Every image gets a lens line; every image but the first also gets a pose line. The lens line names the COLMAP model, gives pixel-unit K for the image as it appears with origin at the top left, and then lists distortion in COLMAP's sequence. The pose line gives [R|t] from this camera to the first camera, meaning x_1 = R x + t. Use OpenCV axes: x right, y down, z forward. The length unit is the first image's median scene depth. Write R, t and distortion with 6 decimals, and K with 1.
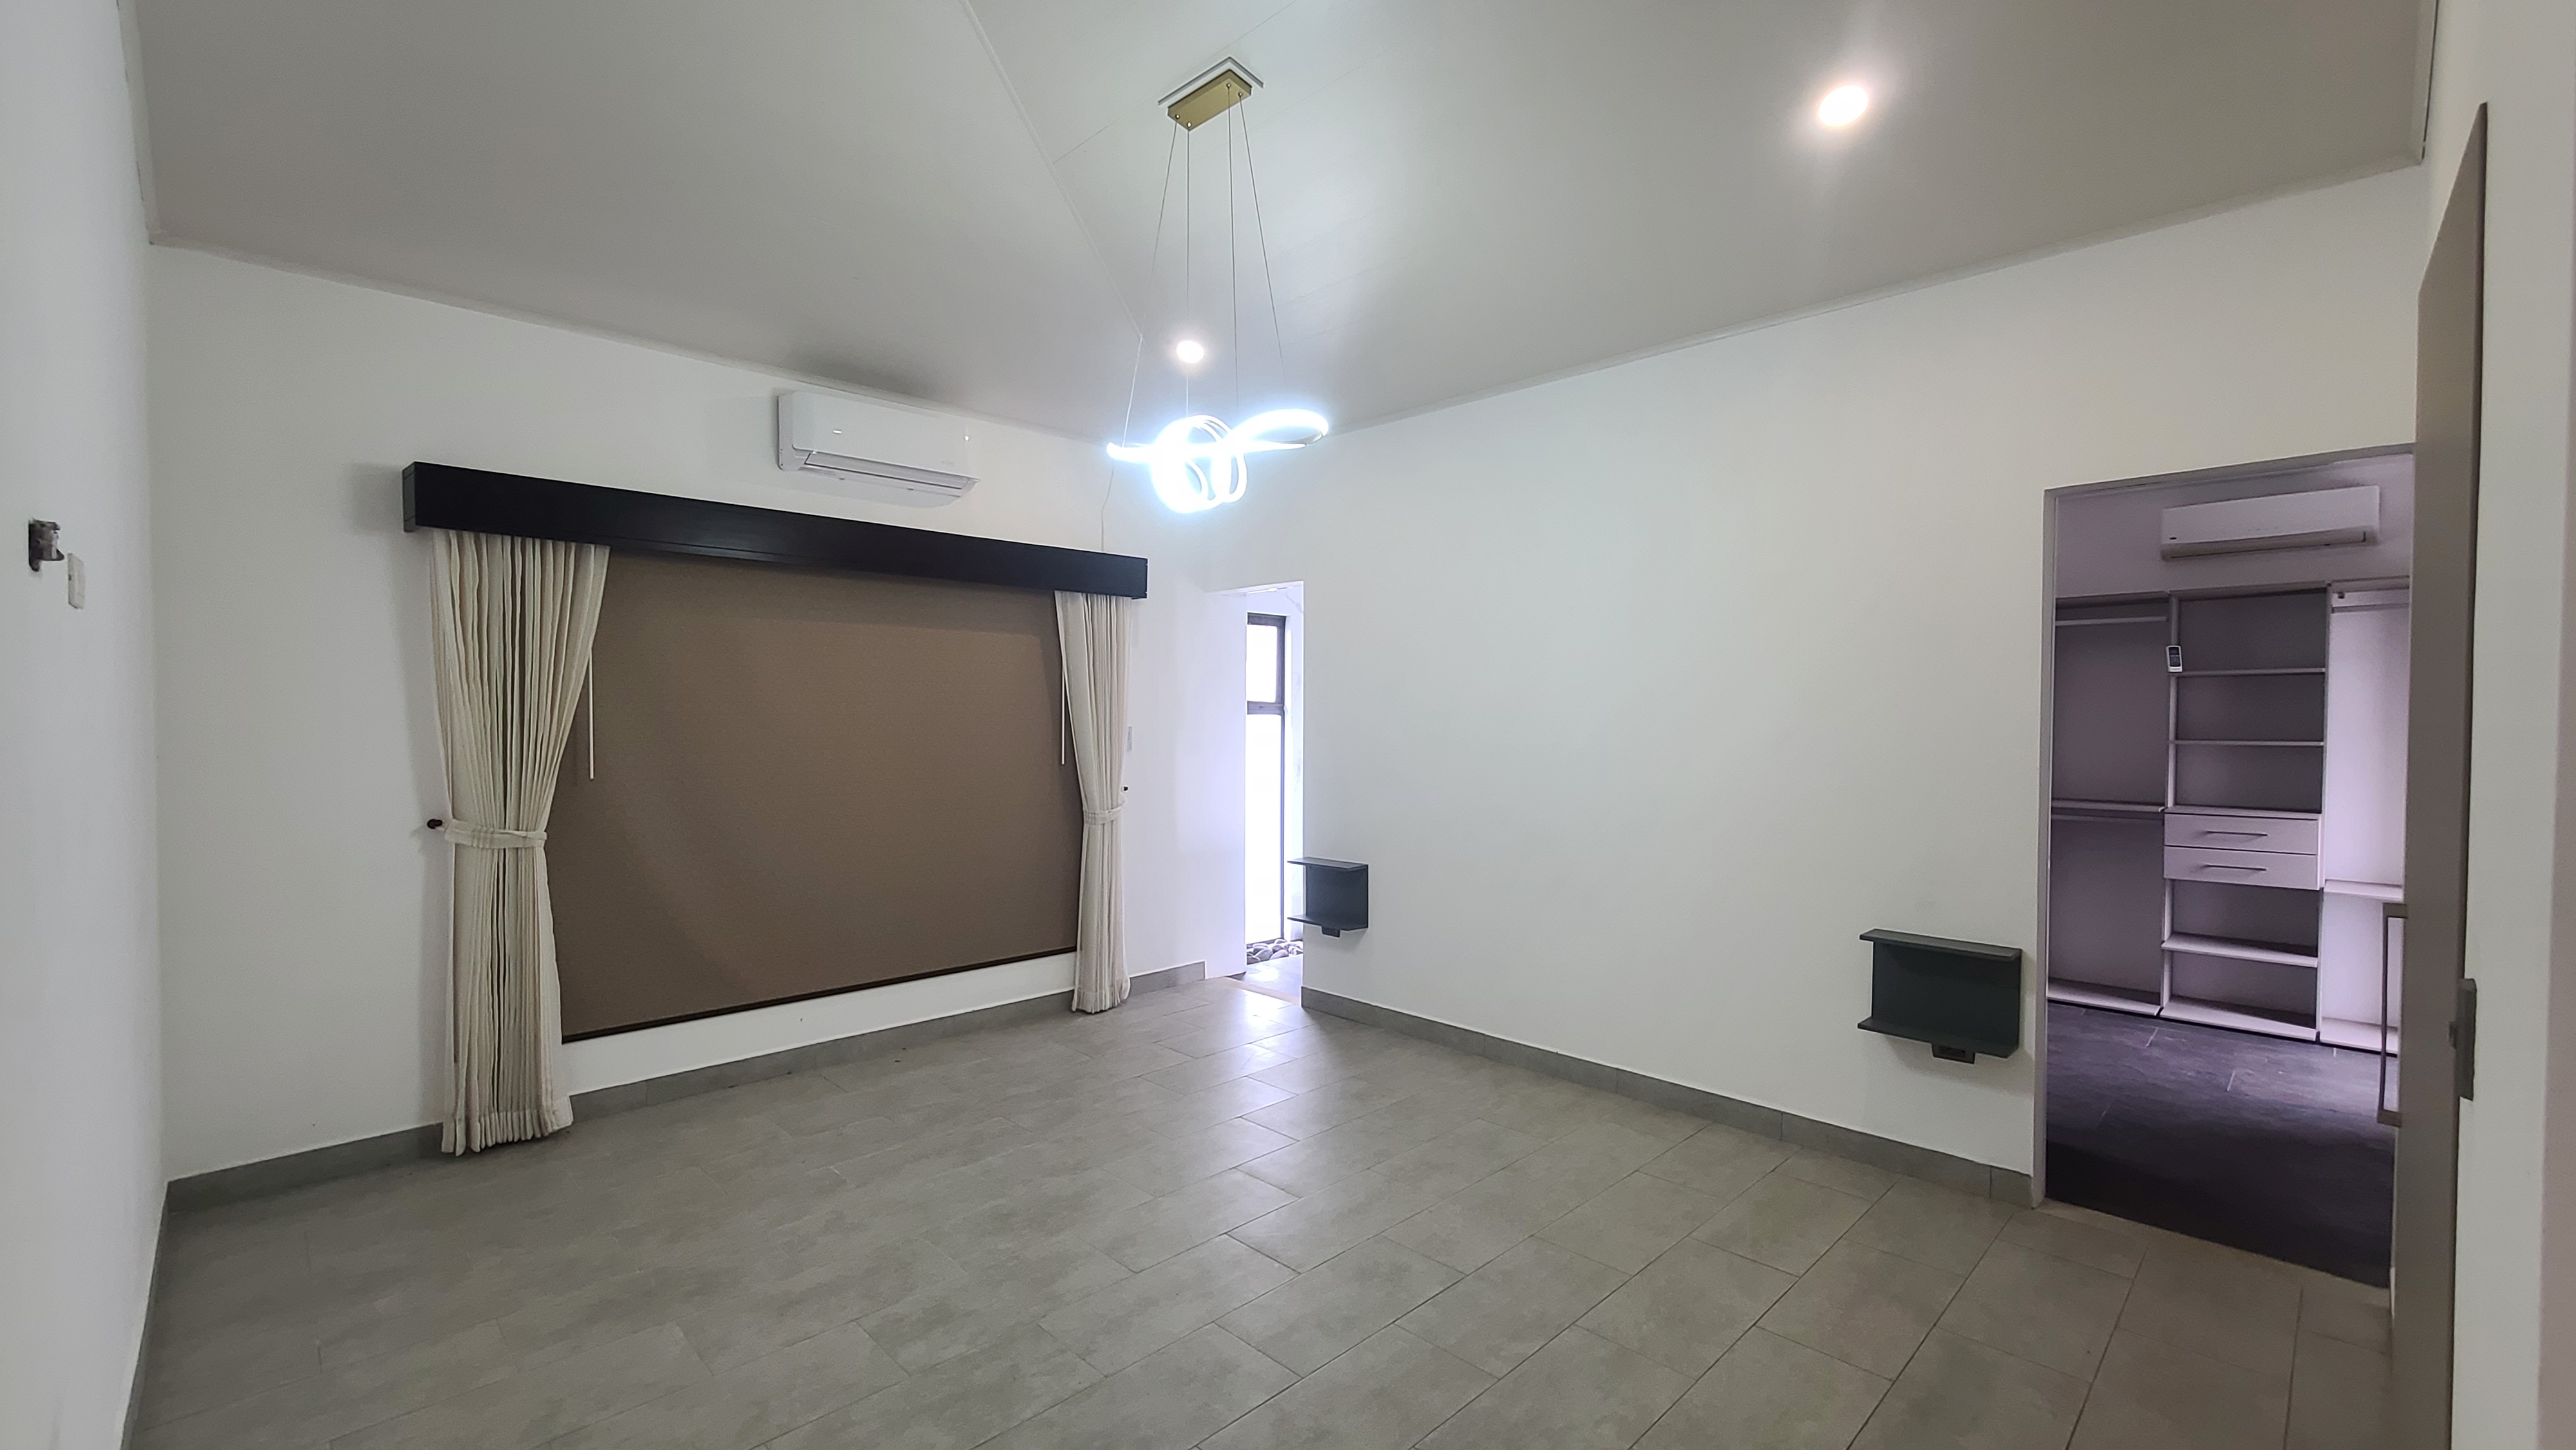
lens RADIAL K [[1061.9, 0, 1279.2], [0, 1061.9, 724.7], [0, 0, 1]] dist [0.002338, -0.000667]
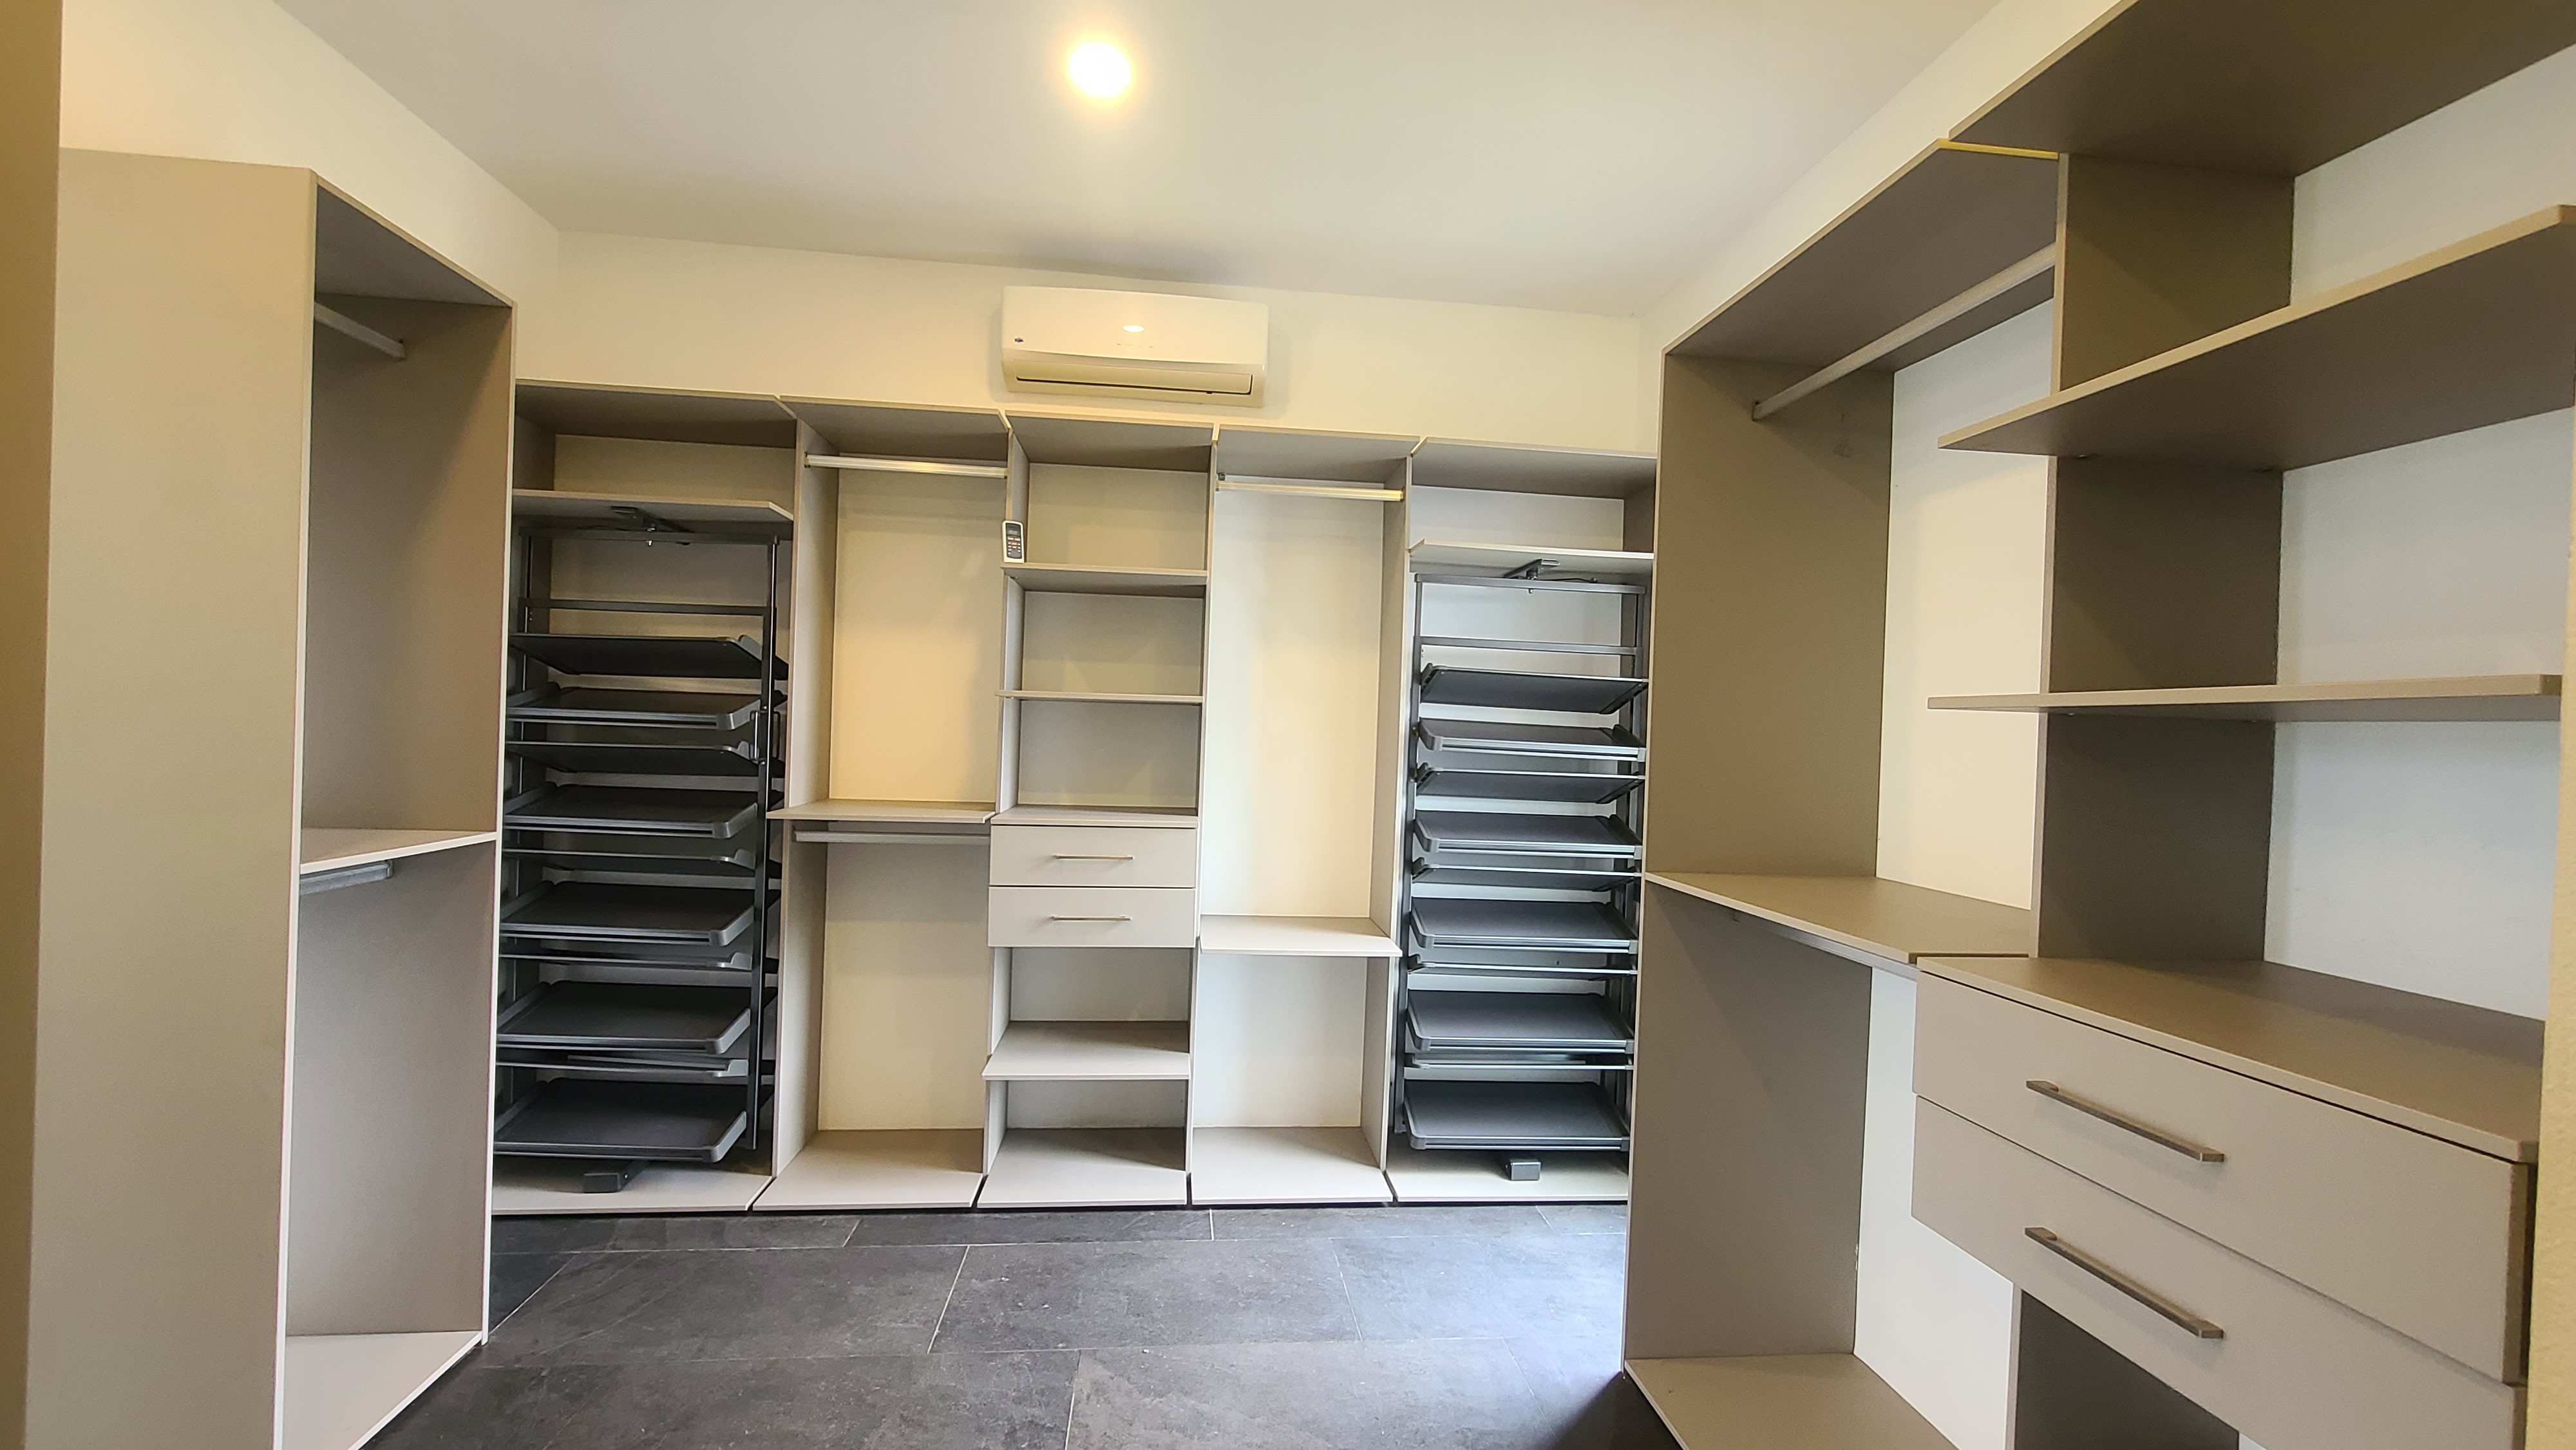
lens RADIAL K [[1061.9, 0, 1276.8], [0, 1061.9, 737.3], [0, 0, 1]] dist [0.002338, -0.000667]
pose [[0.626034, 0.016495, 0.779622, 0.522904], [-0.016205, 0.999836, -0.008141, 0.042619], [-0.779628, -0.007537, 0.626198, 0.573250]]
